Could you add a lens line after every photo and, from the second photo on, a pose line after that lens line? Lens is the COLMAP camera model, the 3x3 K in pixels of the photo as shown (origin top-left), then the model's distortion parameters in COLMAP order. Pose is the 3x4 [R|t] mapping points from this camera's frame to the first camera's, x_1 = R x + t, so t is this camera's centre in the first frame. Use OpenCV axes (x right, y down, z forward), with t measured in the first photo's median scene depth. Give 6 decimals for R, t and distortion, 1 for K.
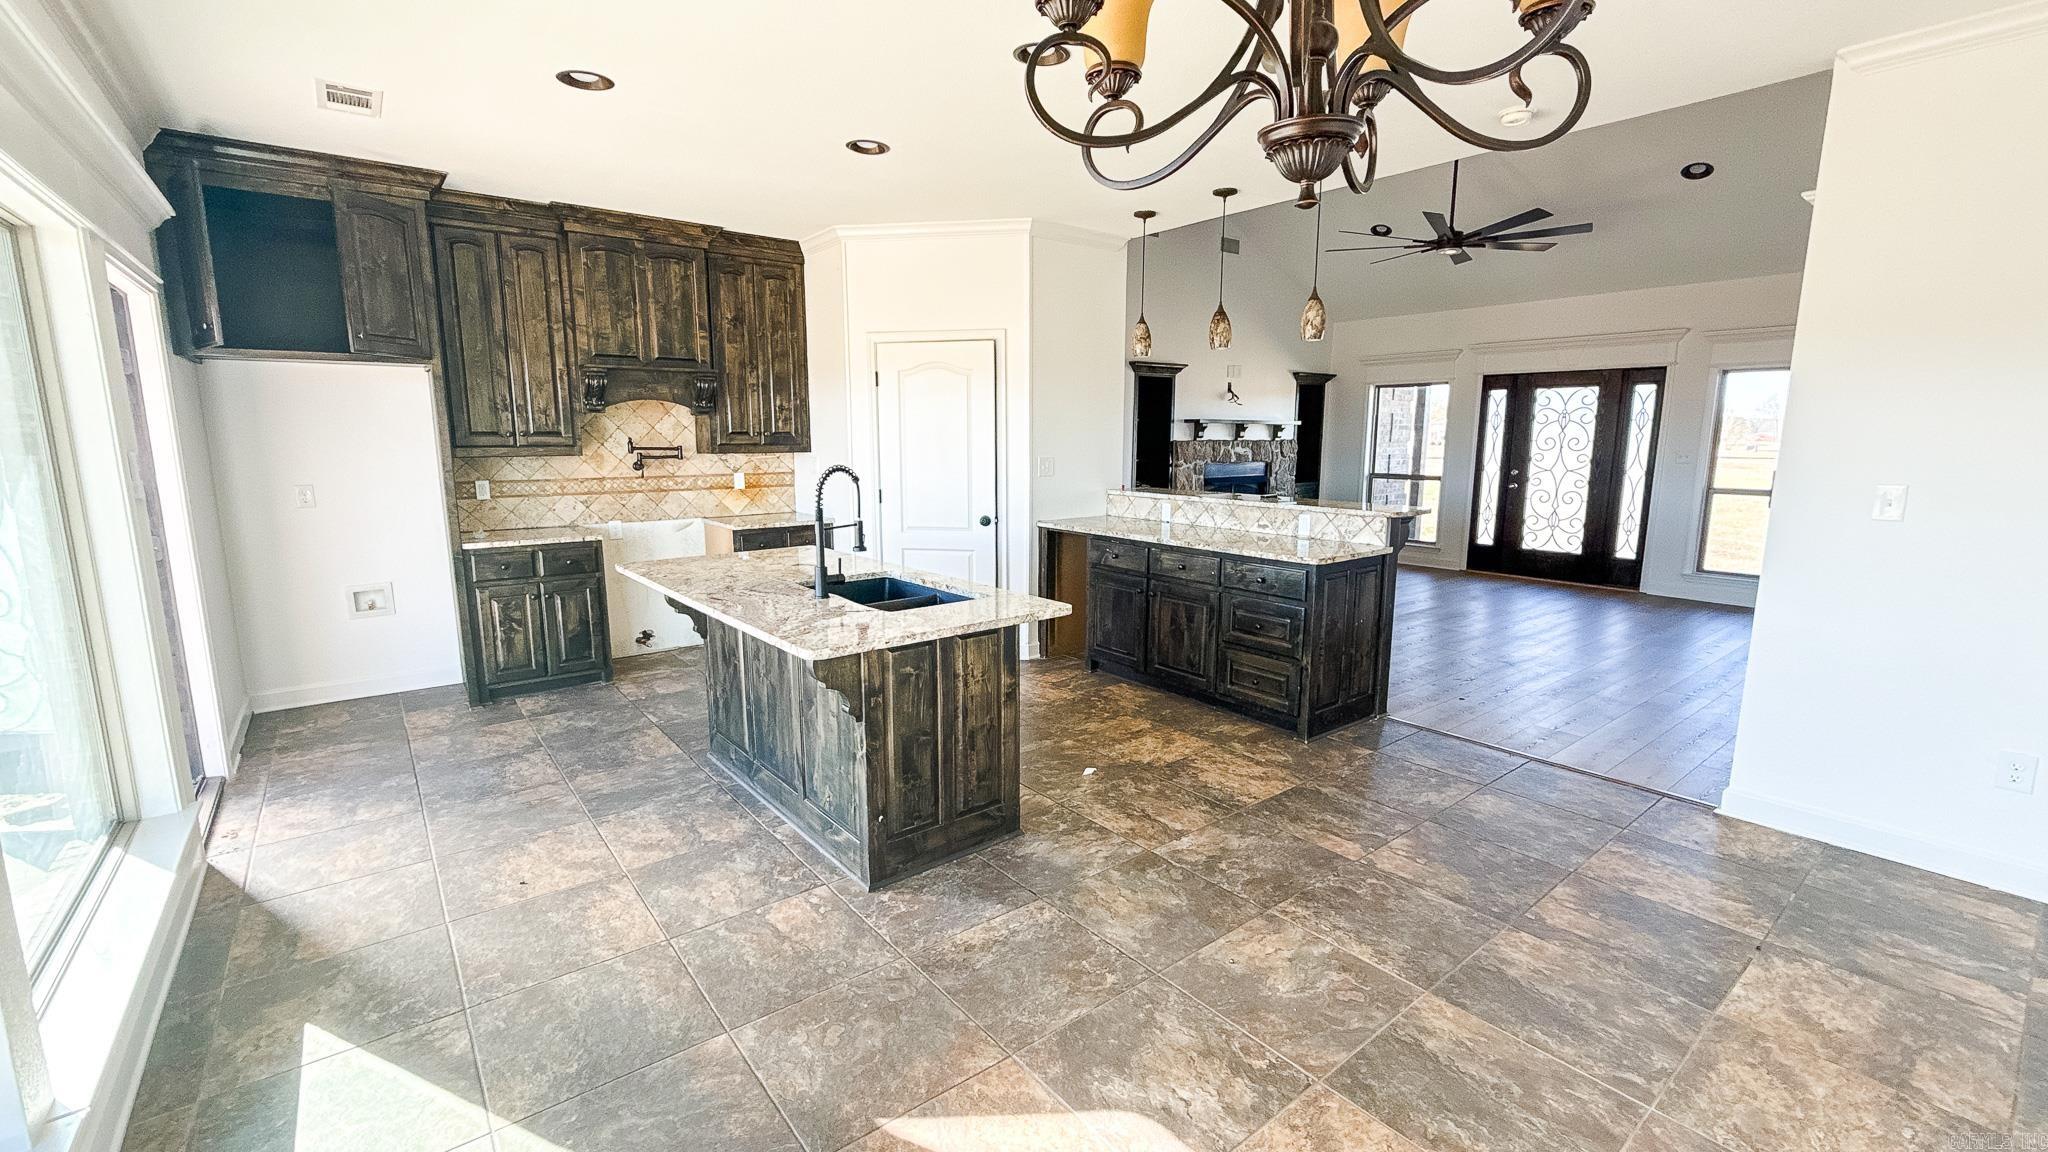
lens RADIAL K [[847.7, 0, 1032.1], [0, 847.7, 572.2], [0, 0, 1]] dist [-0.001263, 0.000188]
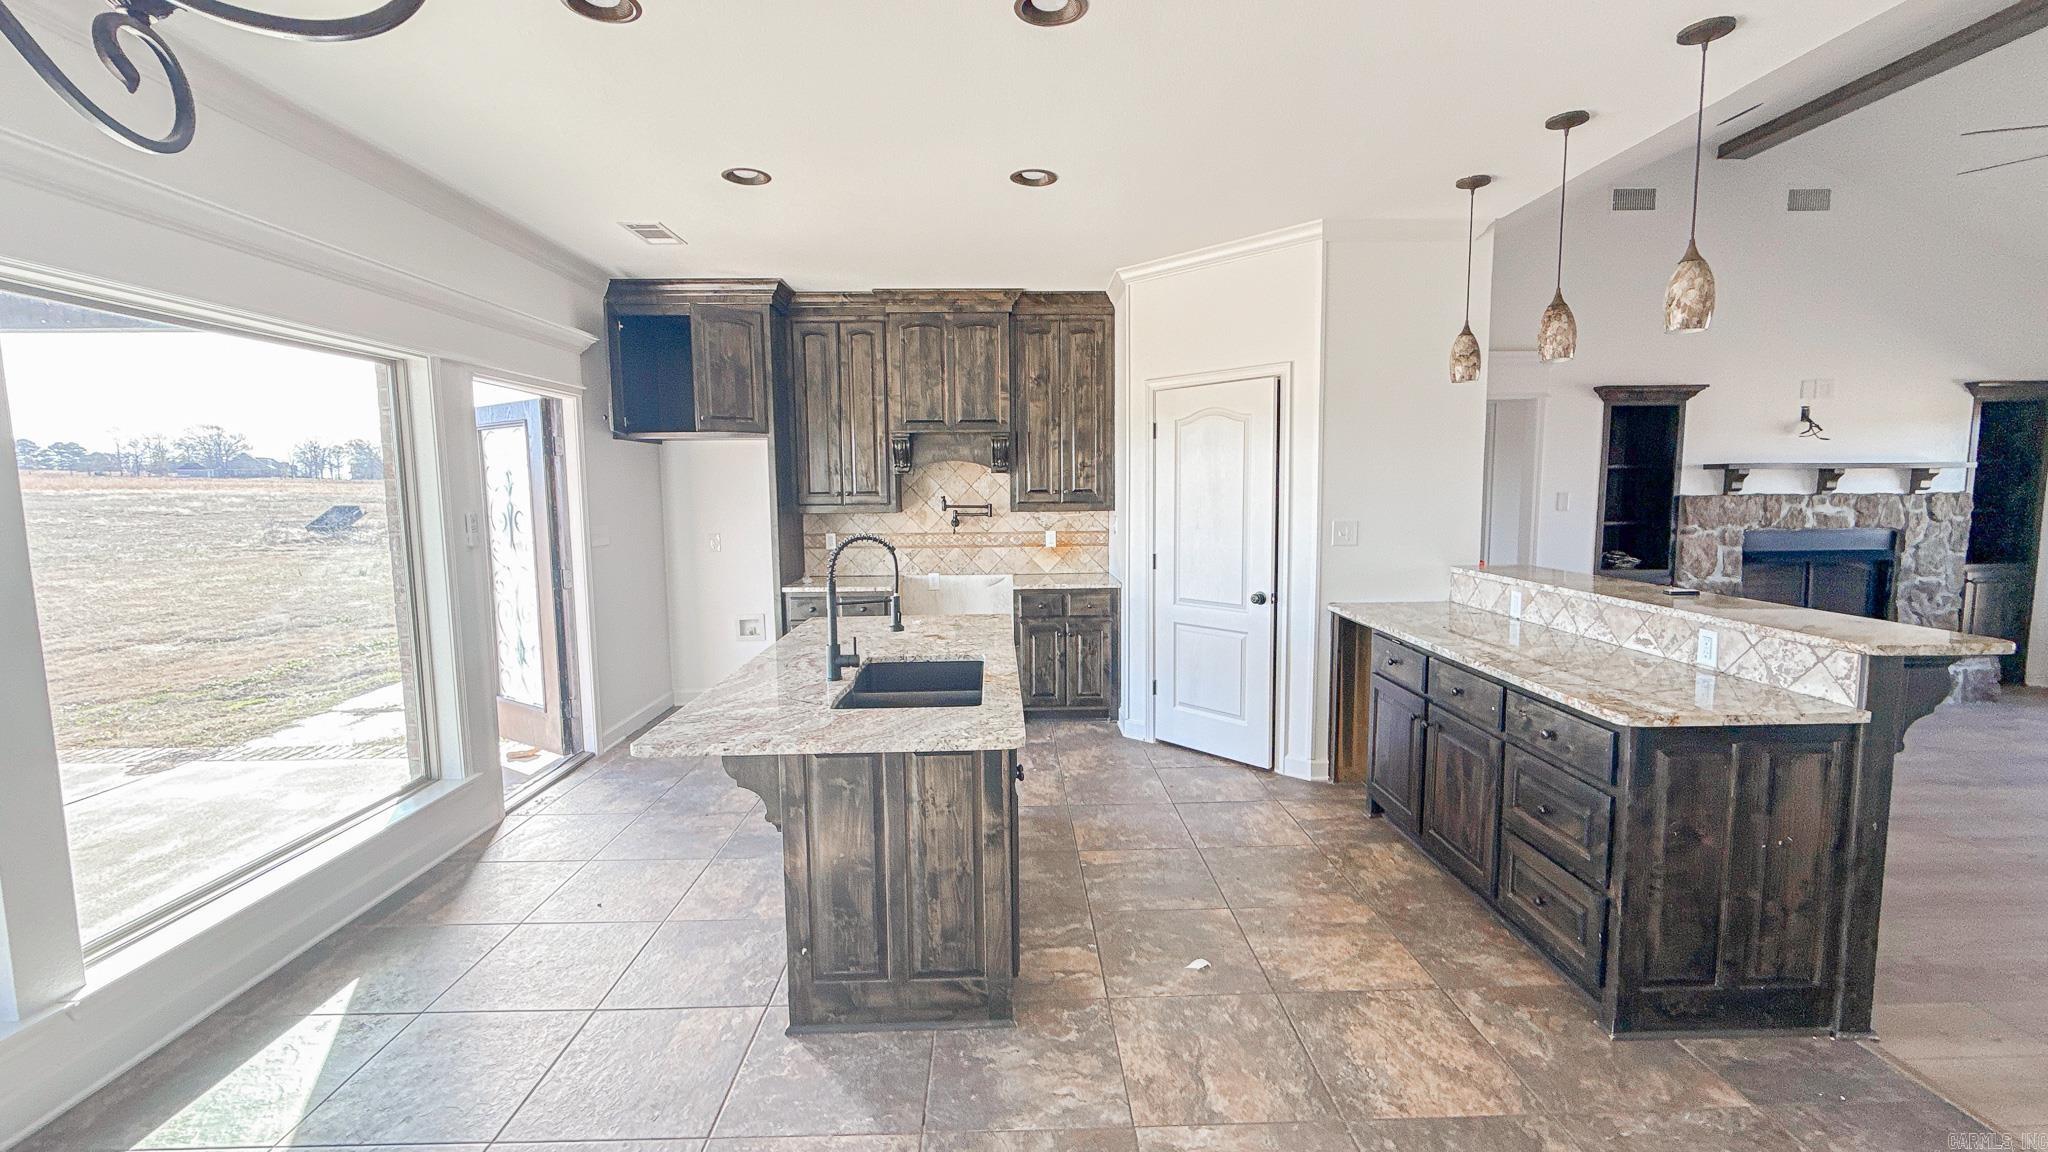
lens RADIAL K [[847.5, 0, 1021.9], [0, 847.5, 567.6], [0, 0, 1]] dist [-0.003091, -0.000439]
pose [[0.796816, 0.049664, -0.602178, 0.238807], [-0.088106, 0.995514, -0.034480, -0.039956], [0.597764, 0.080530, 0.797617, 0.208683]]
